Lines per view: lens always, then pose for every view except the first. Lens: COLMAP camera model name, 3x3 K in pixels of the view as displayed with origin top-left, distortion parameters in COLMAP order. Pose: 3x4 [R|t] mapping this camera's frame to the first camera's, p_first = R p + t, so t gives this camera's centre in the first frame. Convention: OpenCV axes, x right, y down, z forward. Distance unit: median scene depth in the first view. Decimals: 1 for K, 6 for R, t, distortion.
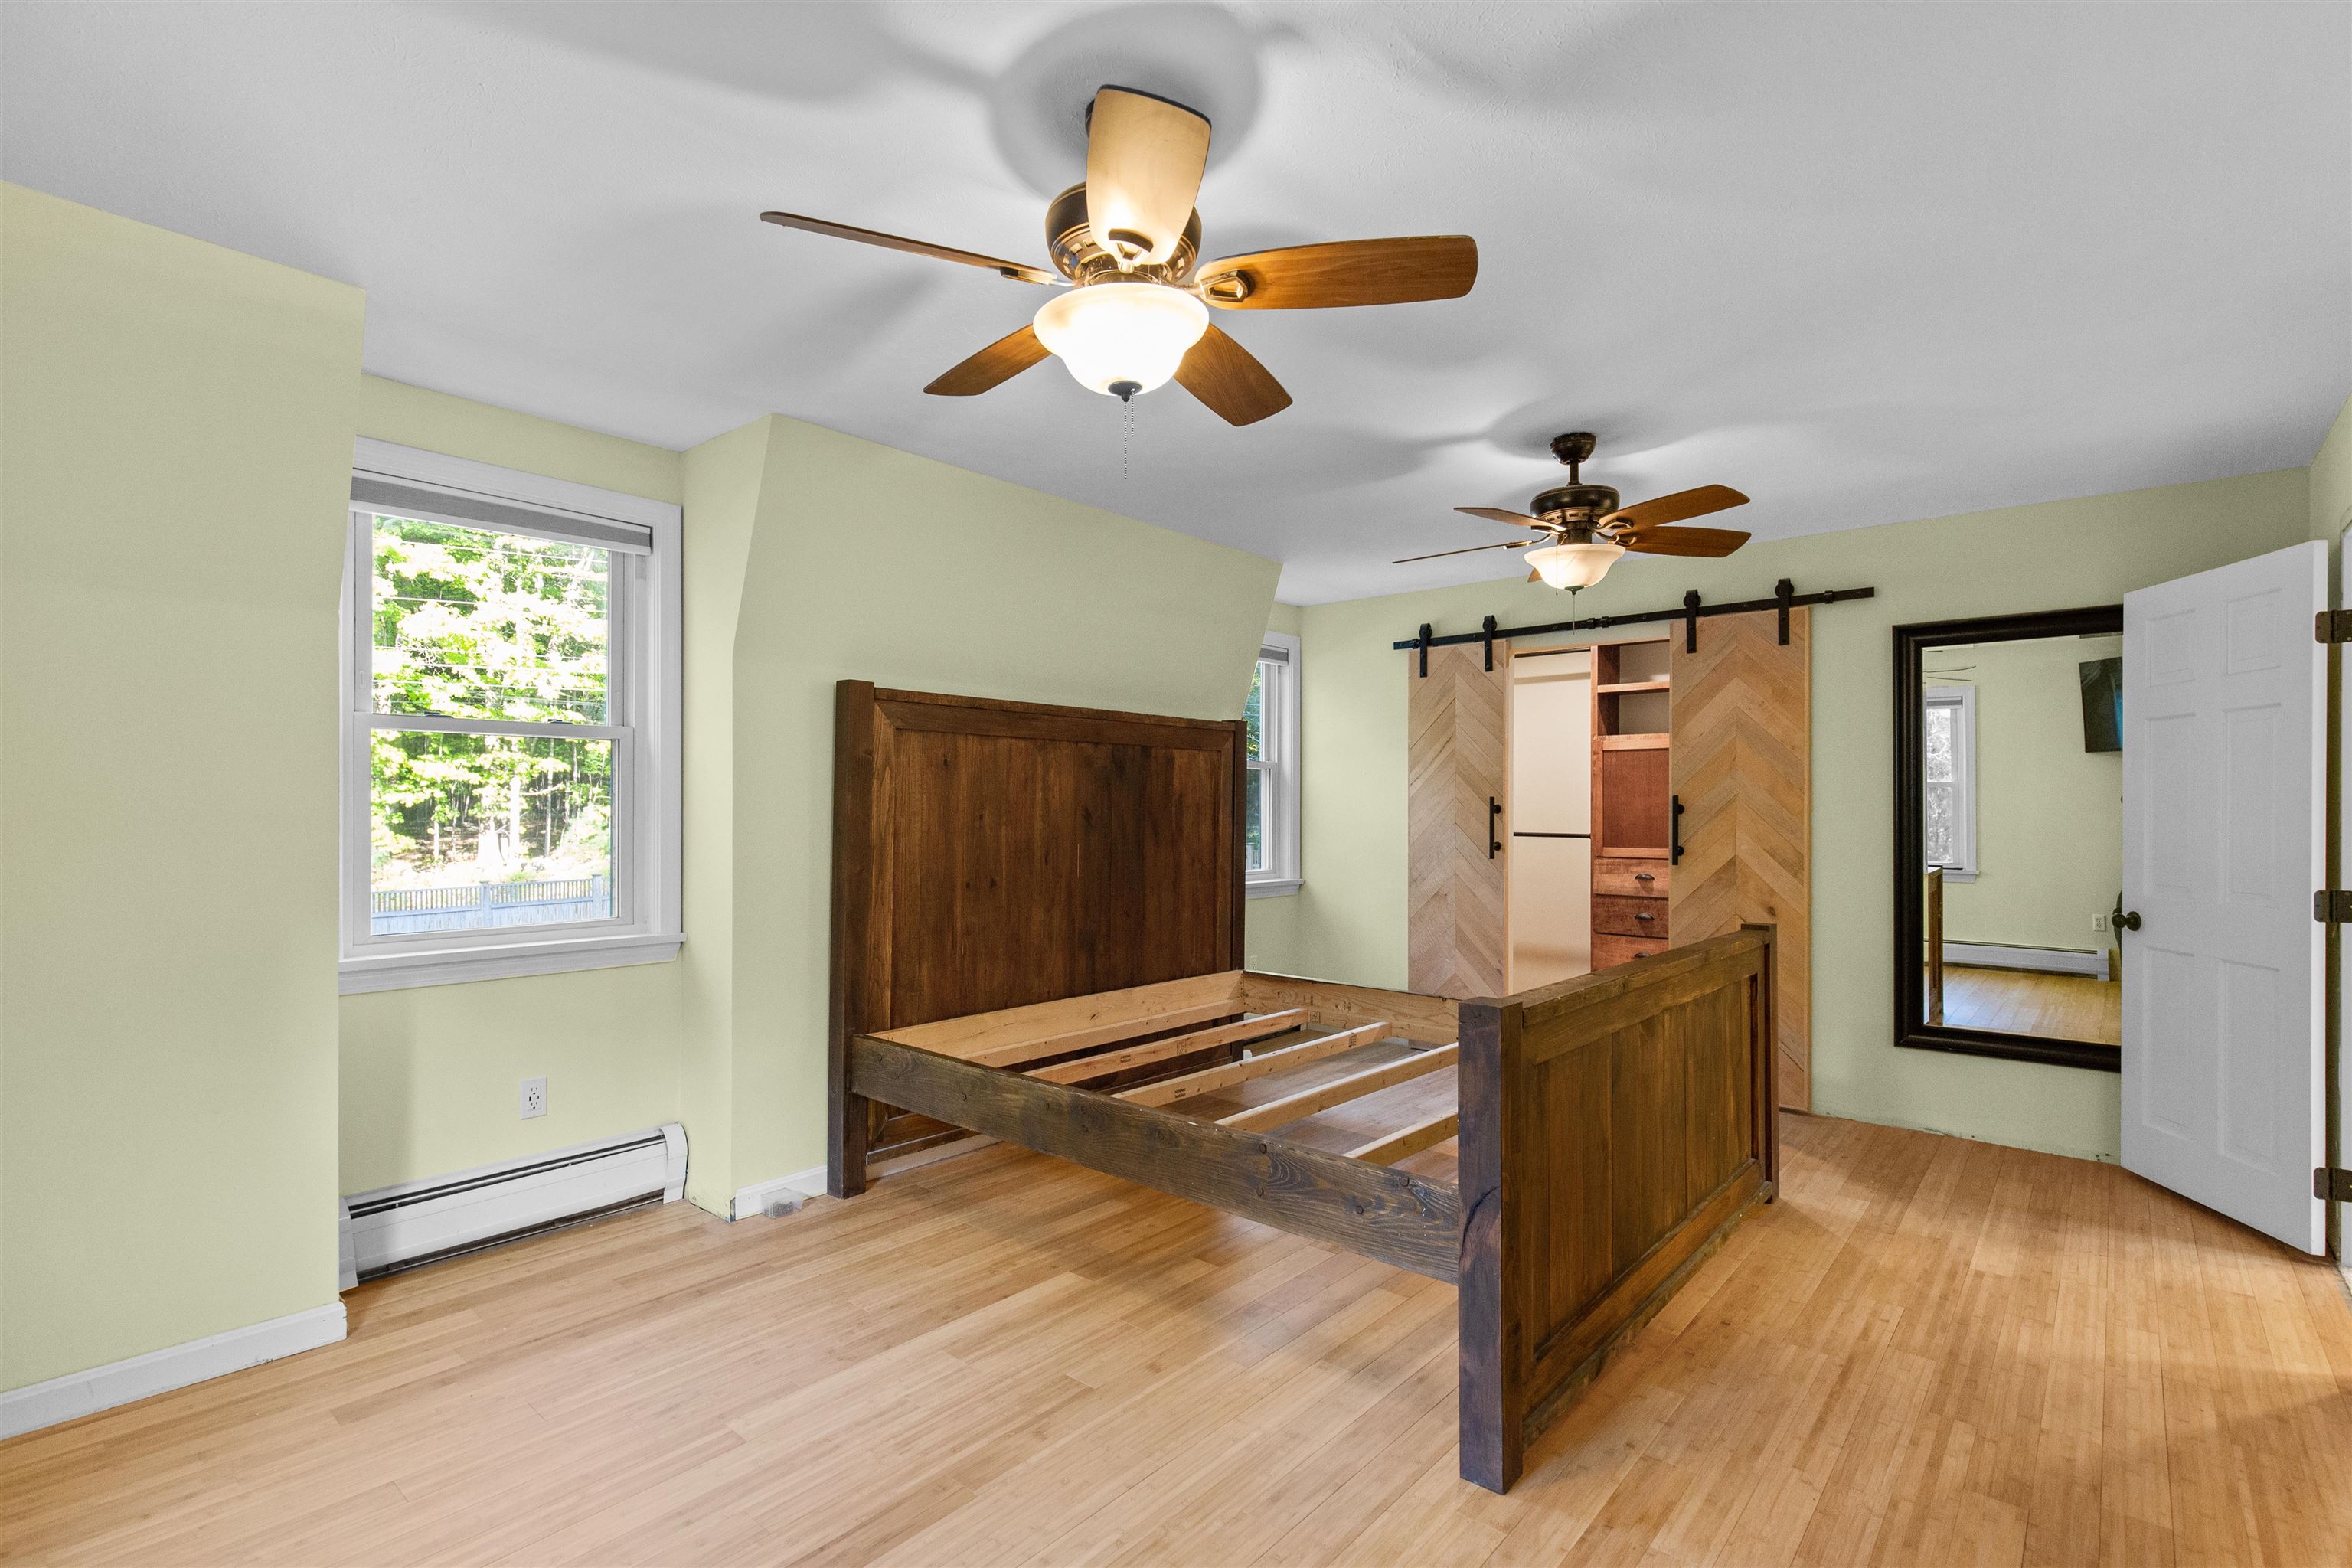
lens RADIAL K [[1091.0, 0, 1172.8], [0, 1091.0, 766.1], [0, 0, 1]] dist [-0.012964, -0.000543]
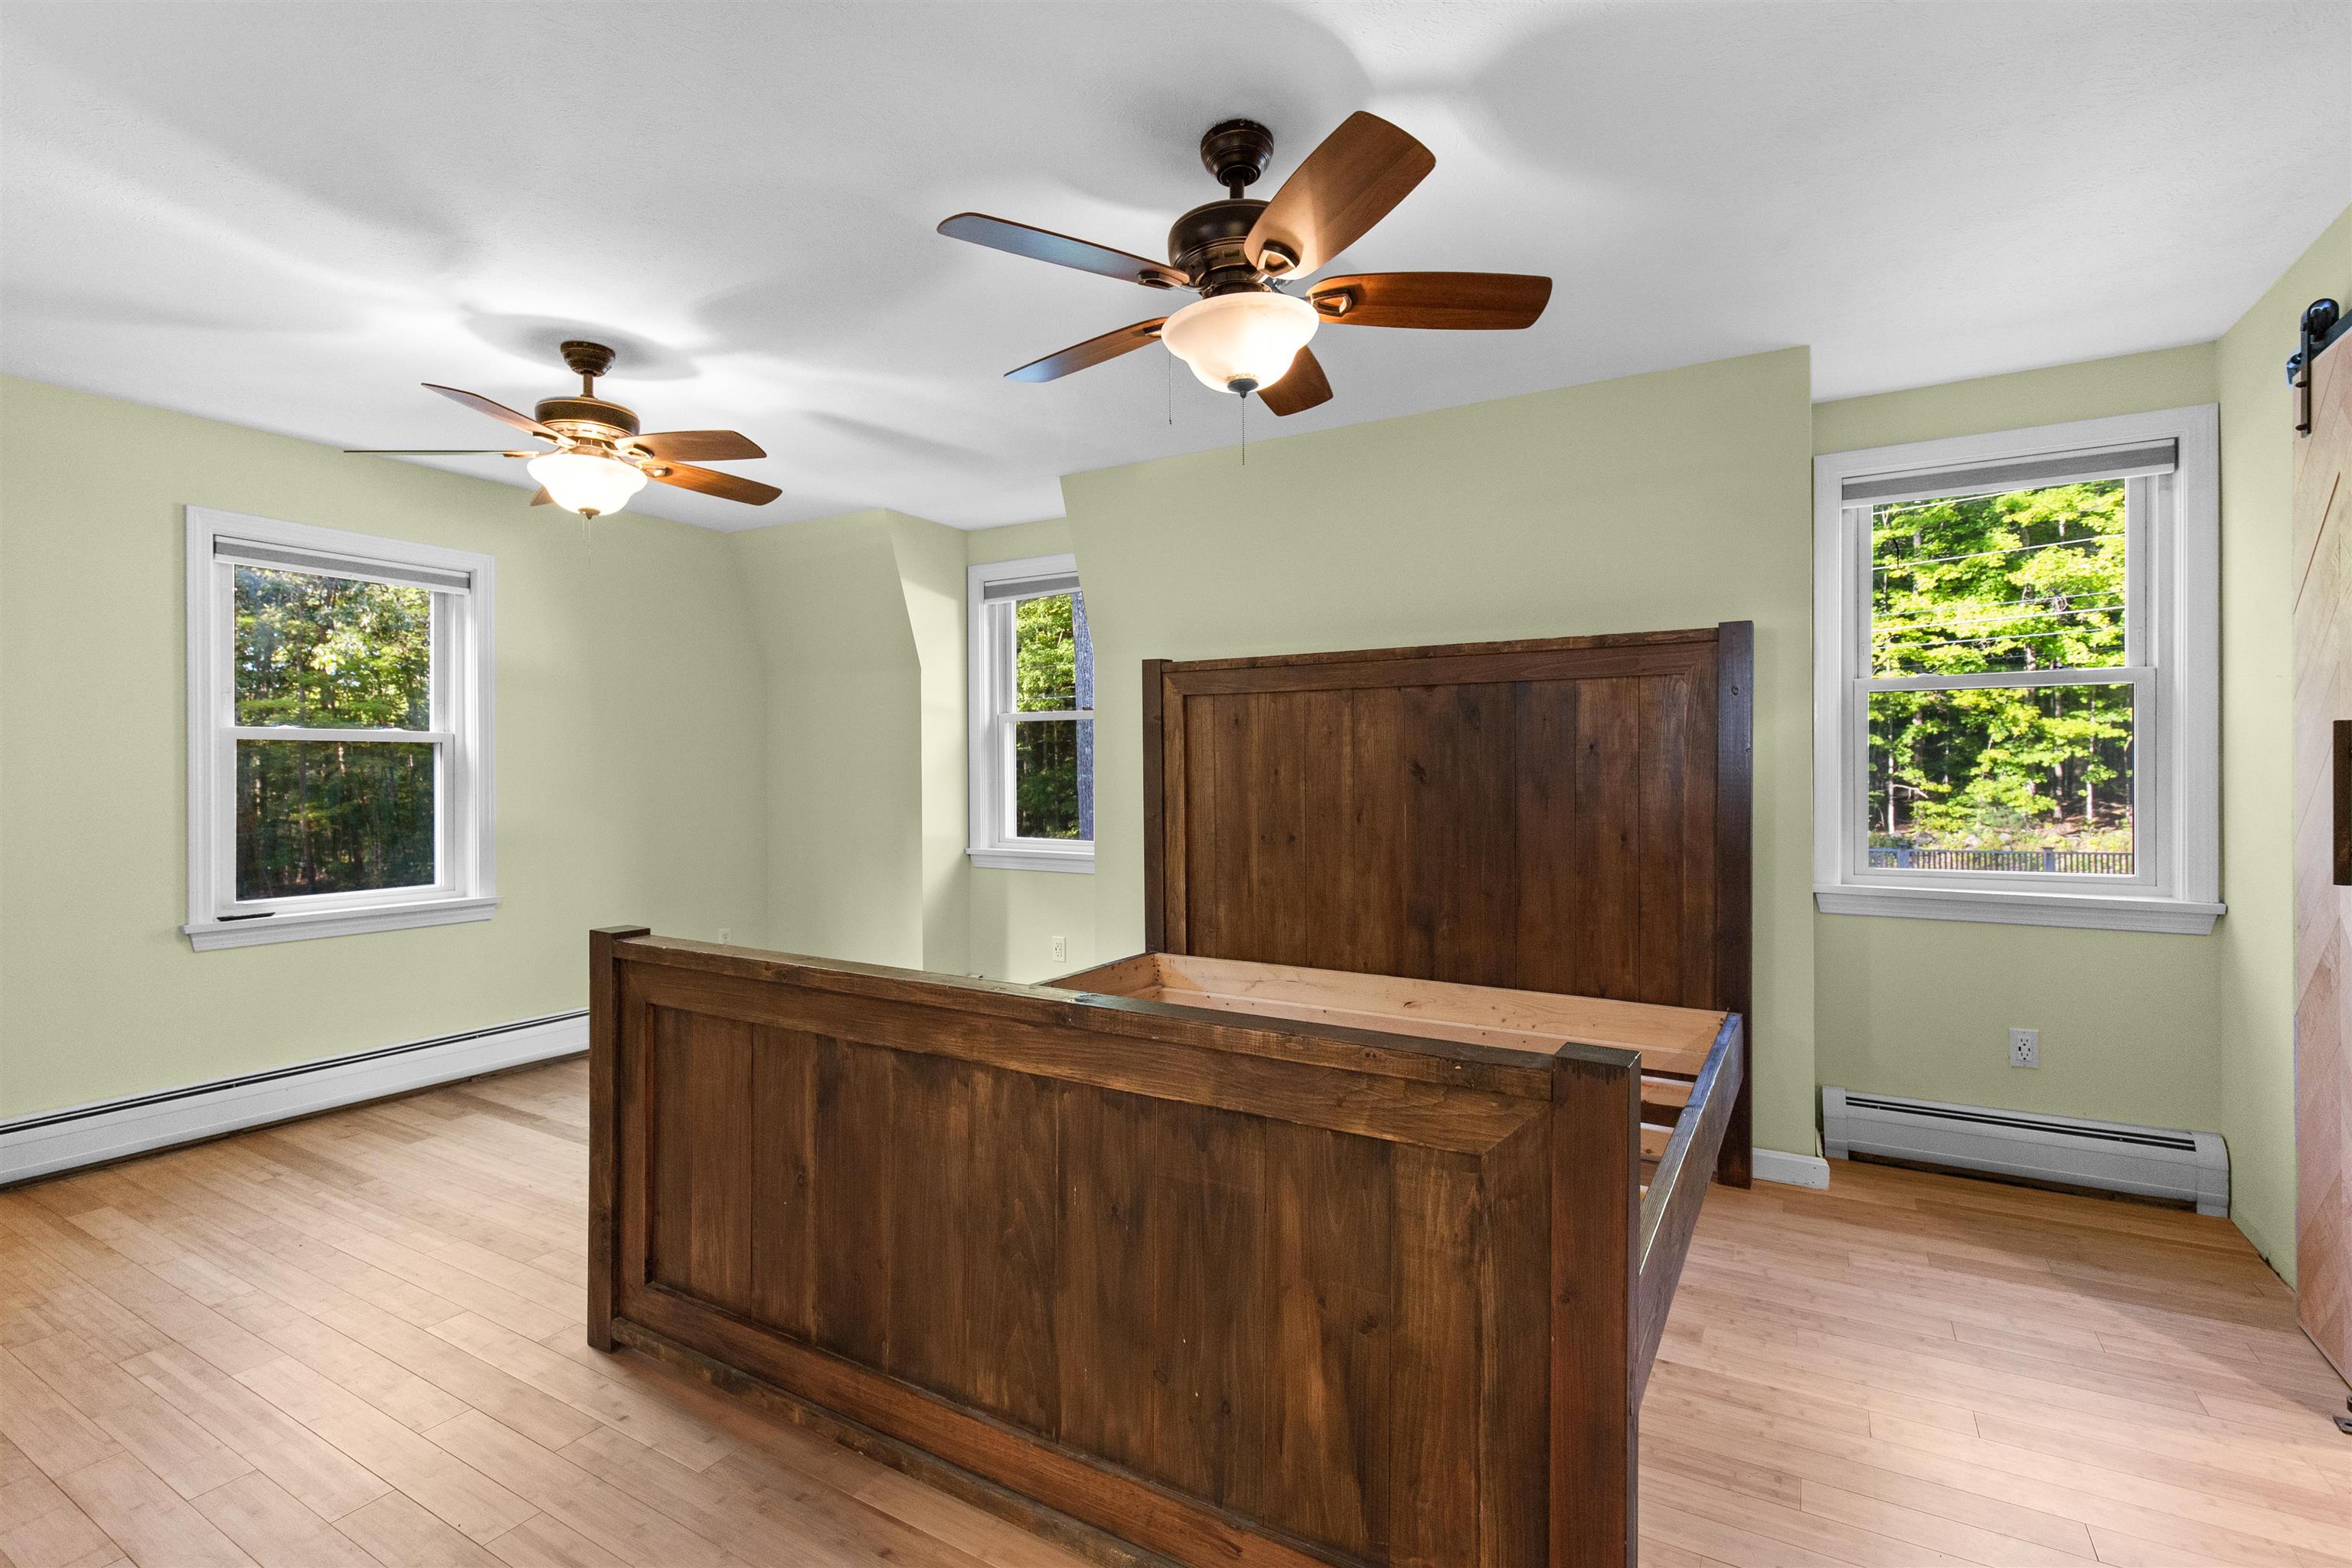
lens RADIAL K [[1091.0, 0, 1172.8], [0, 1091.0, 766.1], [0, 0, 1]] dist [-0.012964, -0.000543]
pose [[0.176085, -0.007399, -0.984347, 0.745909], [0.042608, 0.999092, 0.000112, 0.033680], [0.983452, -0.041961, 0.176241, 0.668001]]
